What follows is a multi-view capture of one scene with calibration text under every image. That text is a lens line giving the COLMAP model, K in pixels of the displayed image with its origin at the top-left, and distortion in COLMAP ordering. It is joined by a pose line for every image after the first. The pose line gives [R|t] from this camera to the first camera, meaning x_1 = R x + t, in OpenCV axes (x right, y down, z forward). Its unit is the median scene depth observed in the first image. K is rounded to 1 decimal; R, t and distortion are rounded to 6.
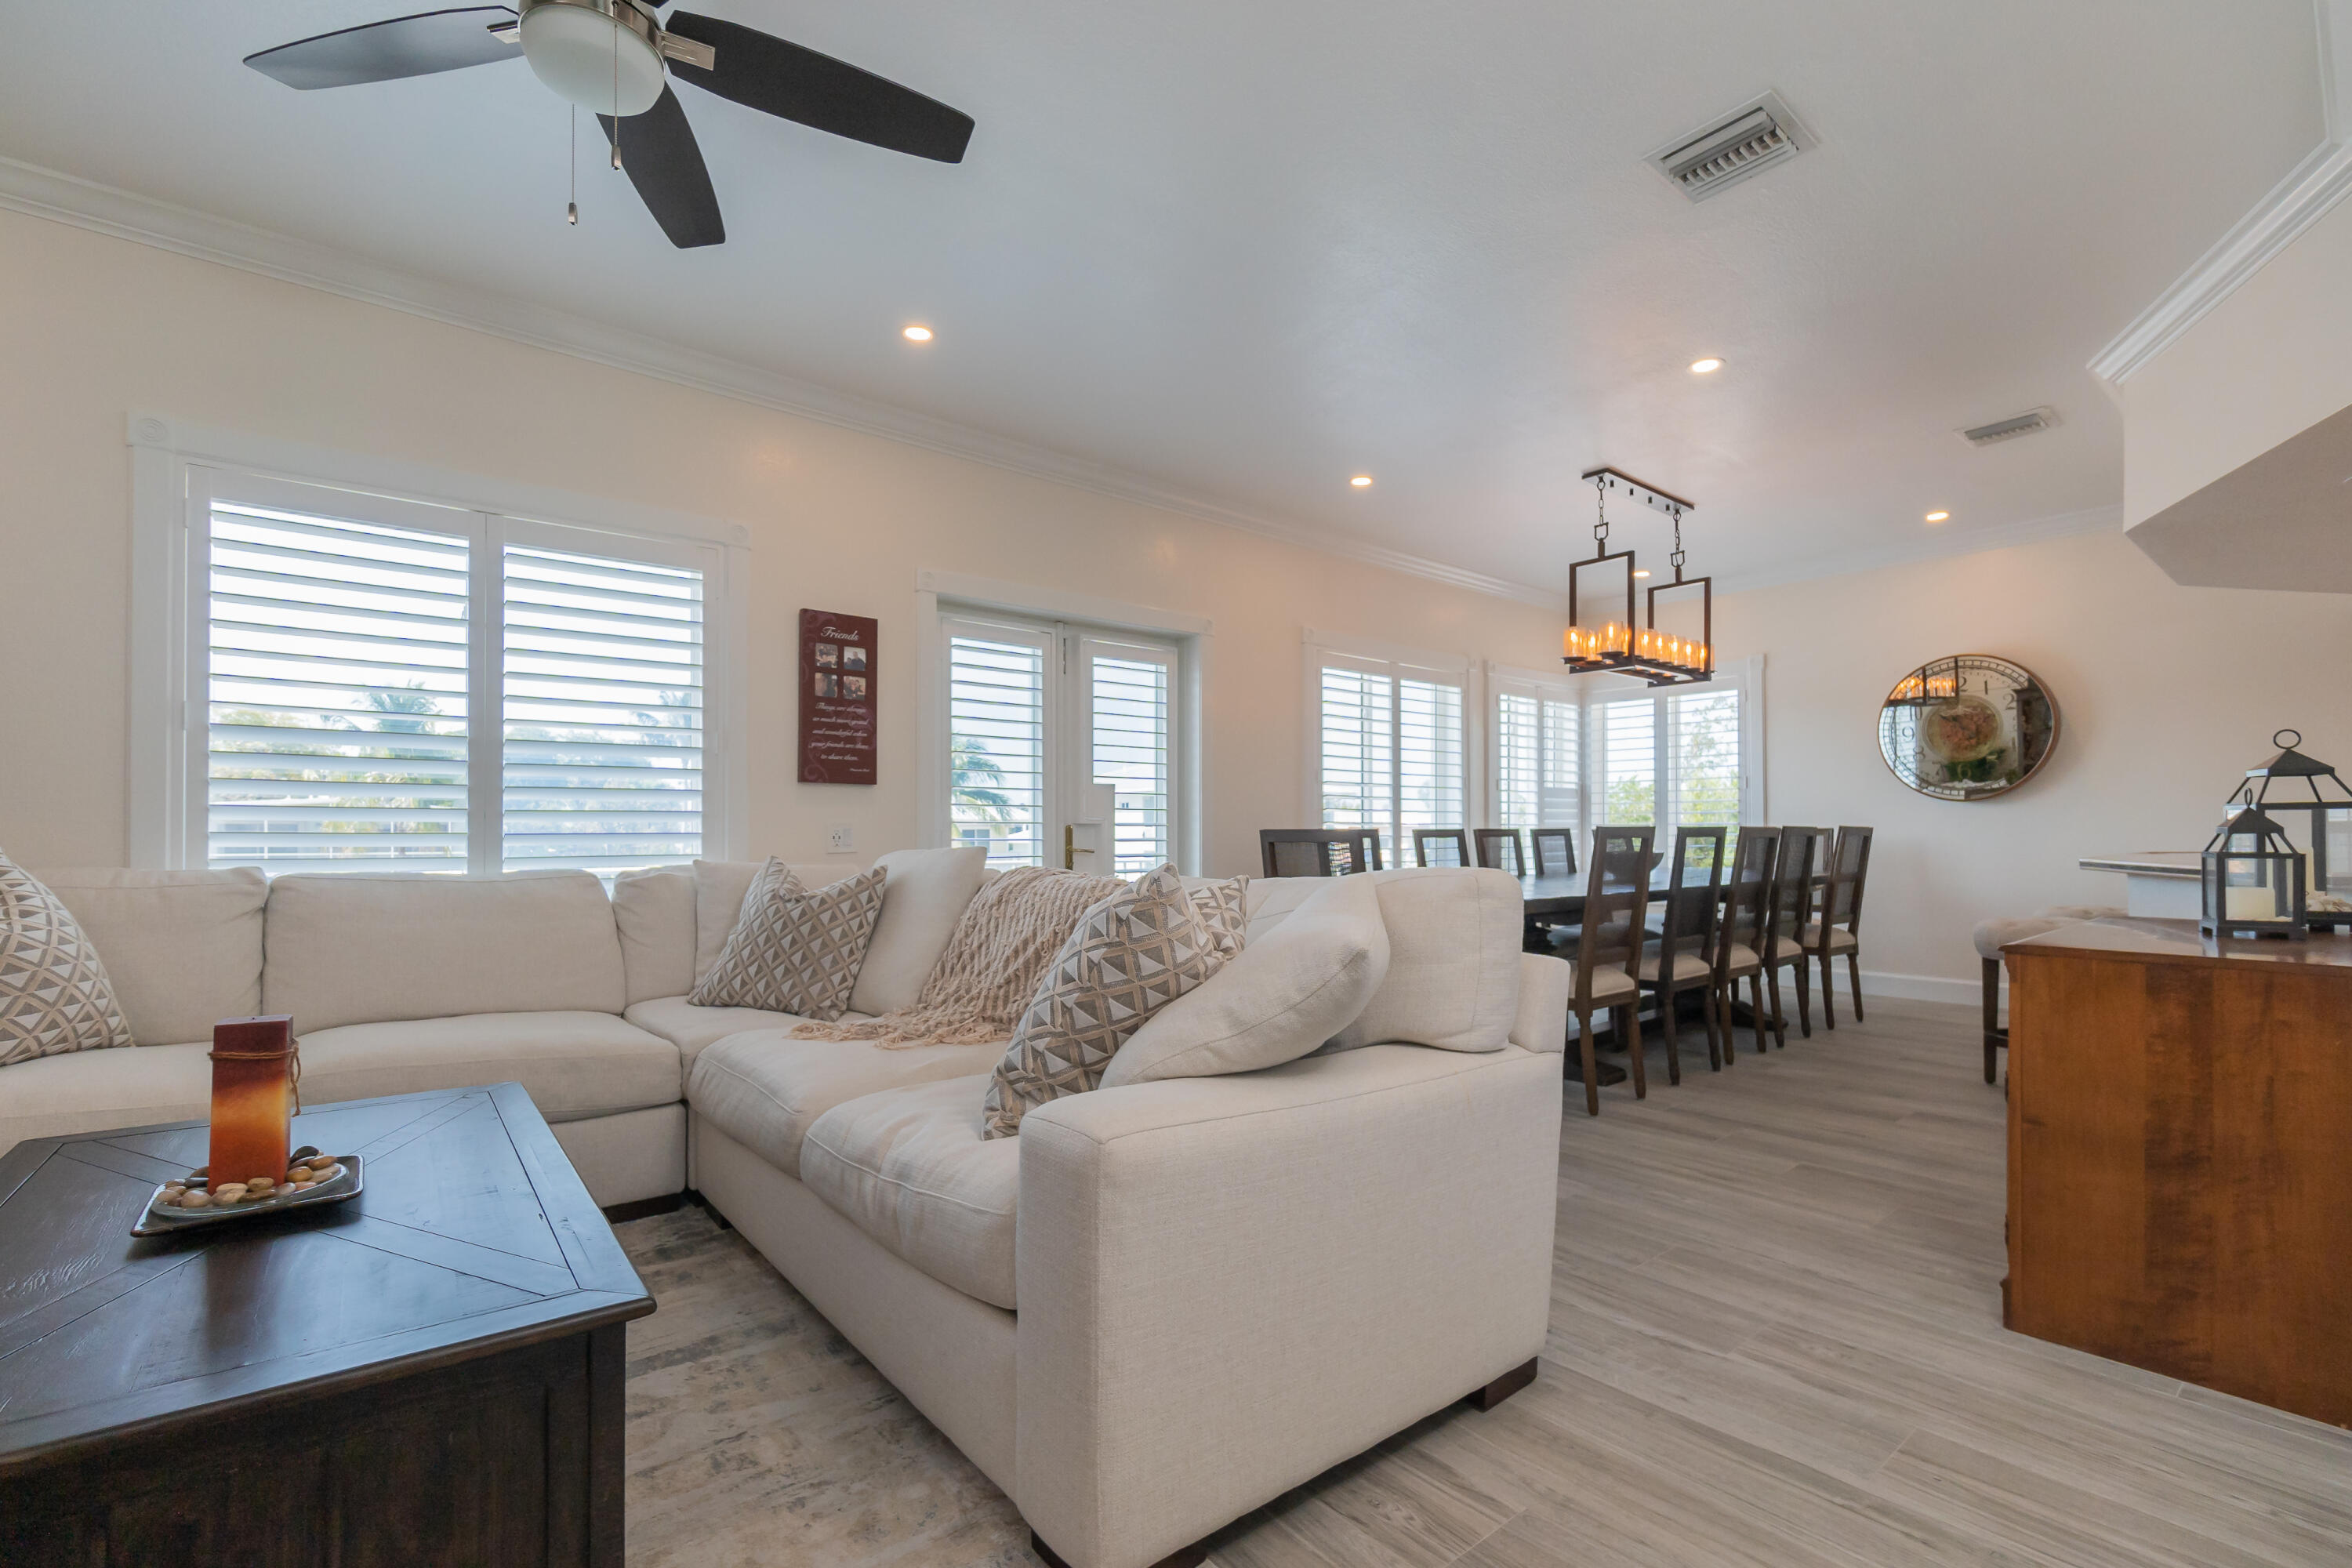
lens RADIAL K [[1034.5, 0, 1164.8], [0, 1034.5, 828.2], [0, 0, 1]] dist [-0.006203, 0.000265]
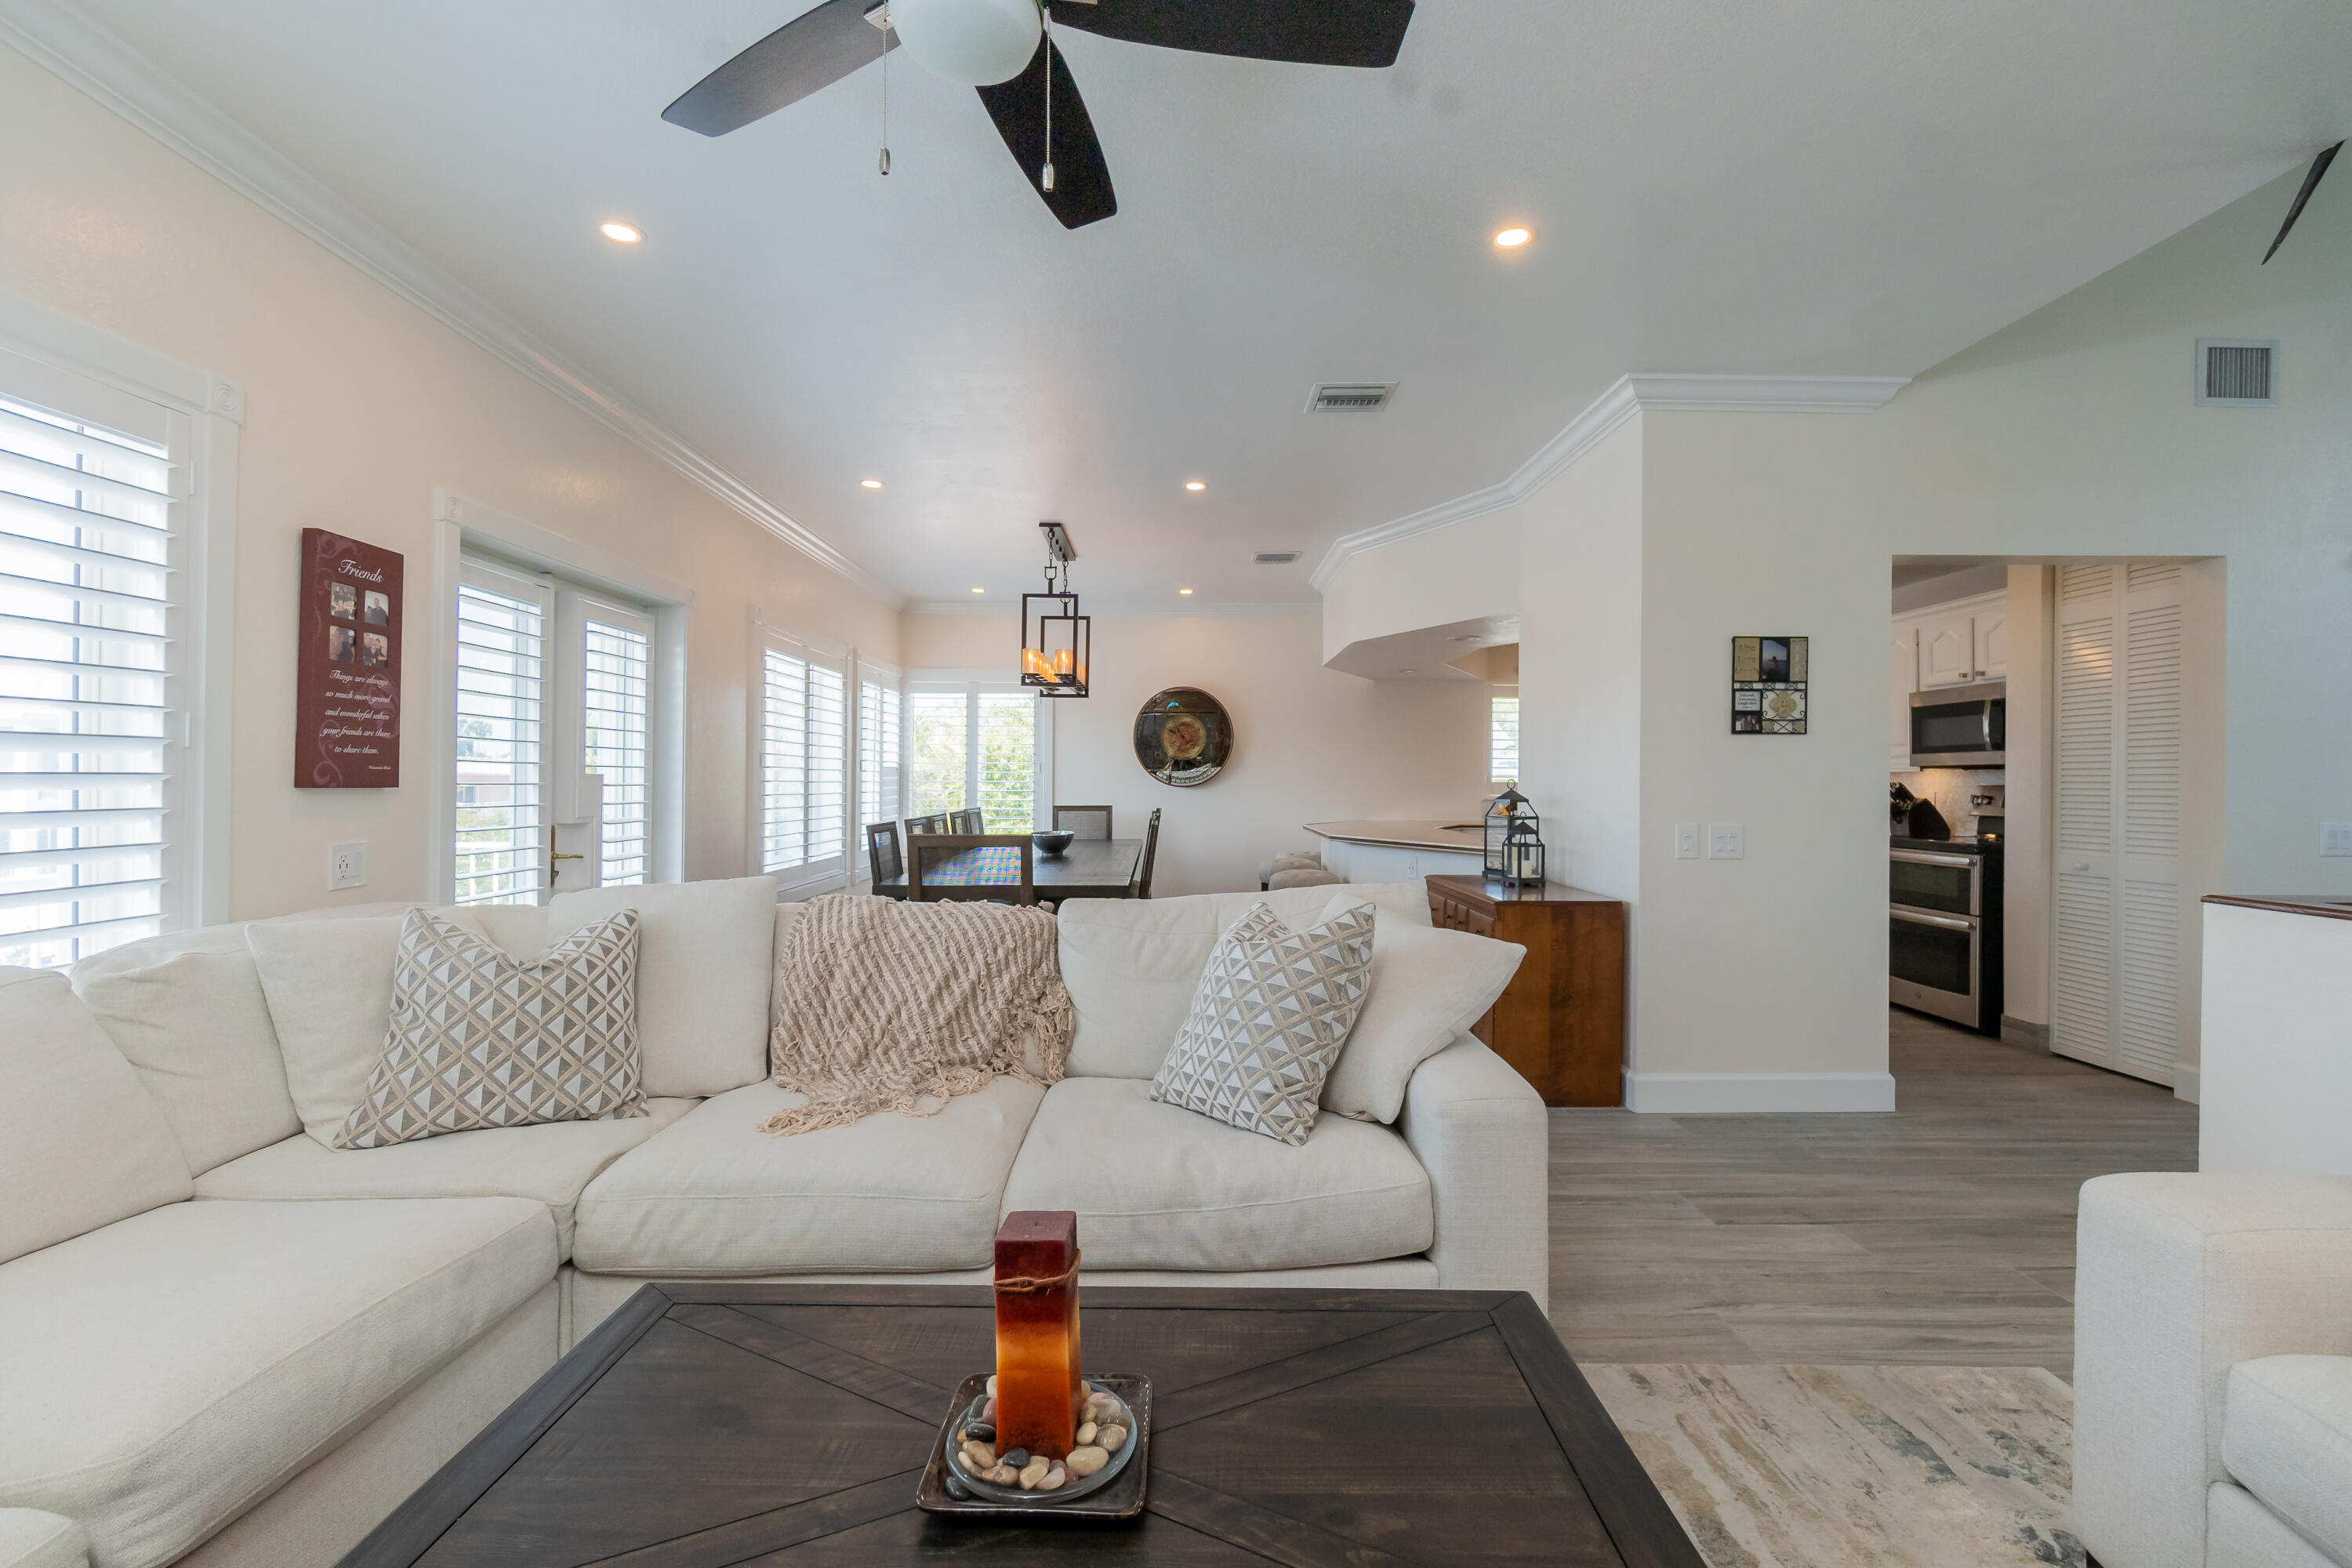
lens RADIAL K [[1012.5, 0, 1191.5], [0, 1012.5, 773.6], [0, 0, 1]] dist [-0.002166, 0.002605]
pose [[0.622976, 0.009081, 0.782188, -0.628983], [-0.007701, 0.999955, -0.005476, -0.067983], [-0.782203, -0.002613, 0.623018, 0.185921]]
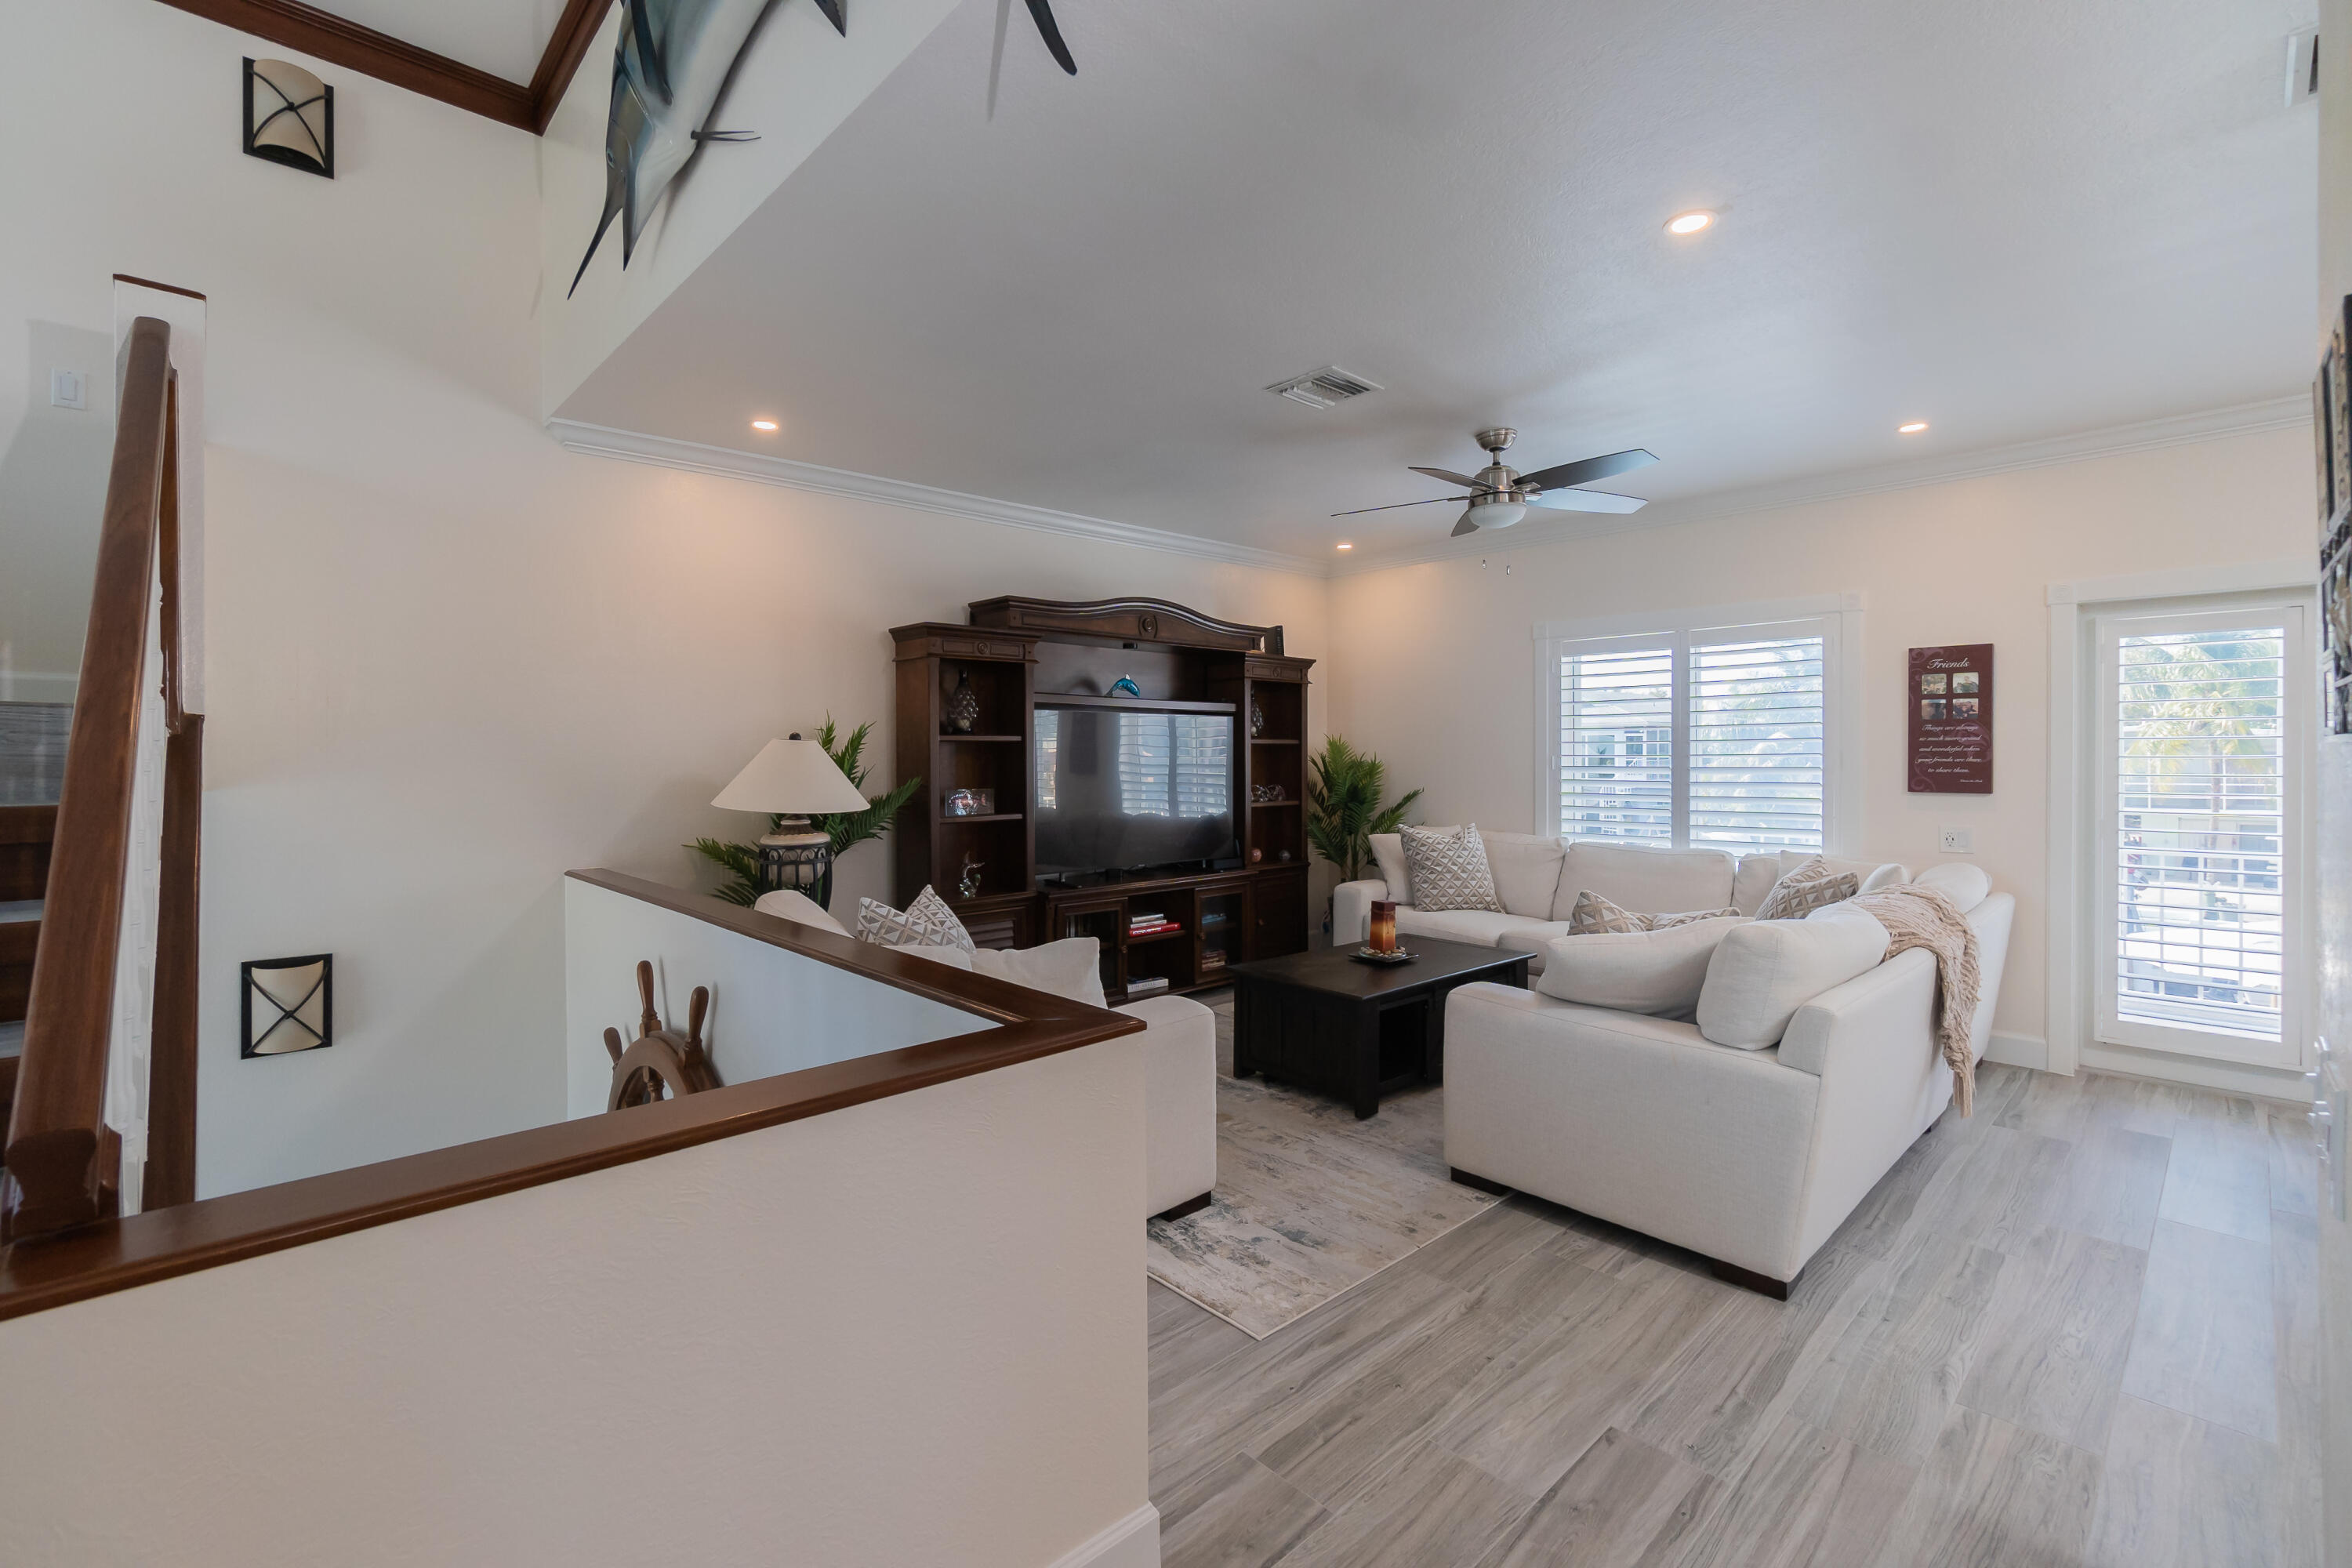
lens RADIAL K [[997.4, 0, 1153.0], [0, 997.4, 774.4], [0, 0, 1]] dist [-0.002842, -0.000516]
pose [[0.067117, 0.015623, -0.997623, 0.941973], [0.010699, 0.999809, 0.016377, -0.116514], [0.997688, -0.011773, 0.066937, 0.042815]]
